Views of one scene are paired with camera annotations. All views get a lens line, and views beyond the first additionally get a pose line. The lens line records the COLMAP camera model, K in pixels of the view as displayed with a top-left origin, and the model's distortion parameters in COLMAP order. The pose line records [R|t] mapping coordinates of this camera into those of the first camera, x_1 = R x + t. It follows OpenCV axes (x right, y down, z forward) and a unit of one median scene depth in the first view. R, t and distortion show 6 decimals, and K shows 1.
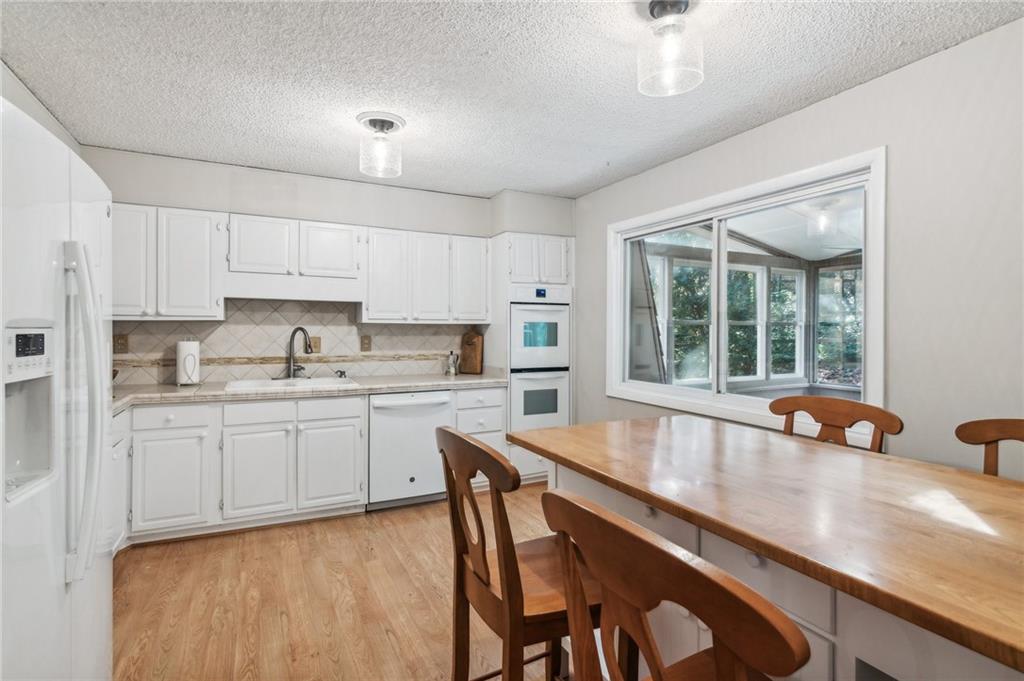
lens RADIAL K [[497.9, 0, 514.2], [0, 497.9, 329.7], [0, 0, 1]] dist [0.000557, 0.000113]
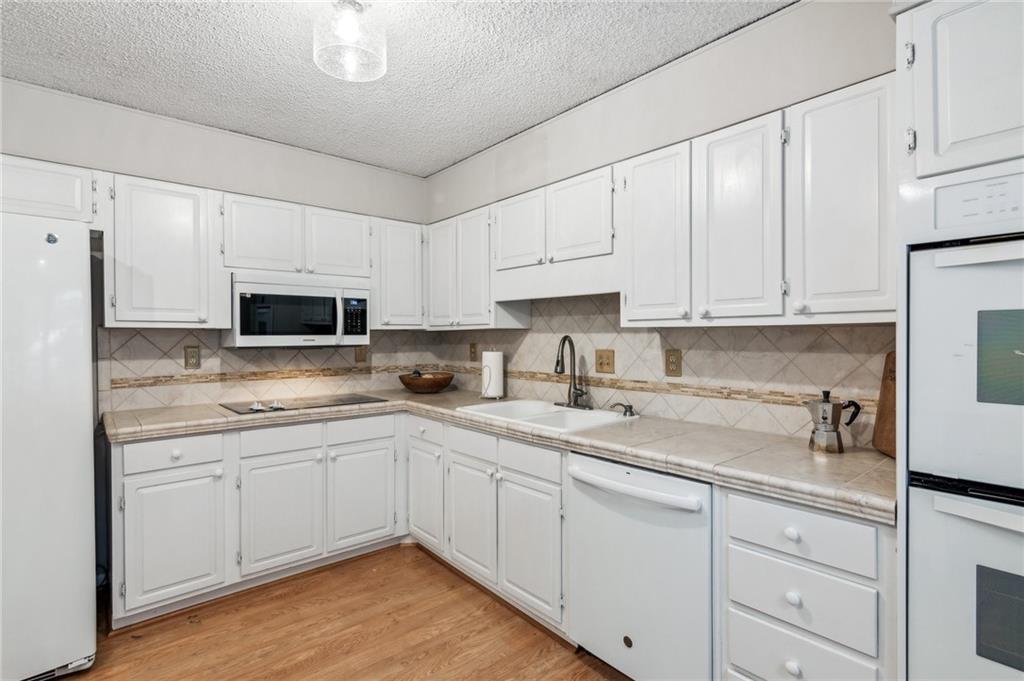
lens RADIAL K [[500.6, 0, 512.0], [0, 500.6, 340.5], [0, 0, 1]] dist [0.000710, -0.000182]
pose [[0.233940, 0.003728, -0.972244, 0.240010], [0.003197, 0.999984, 0.004604, -0.001479], [0.972246, -0.004185, 0.233924, 0.737748]]
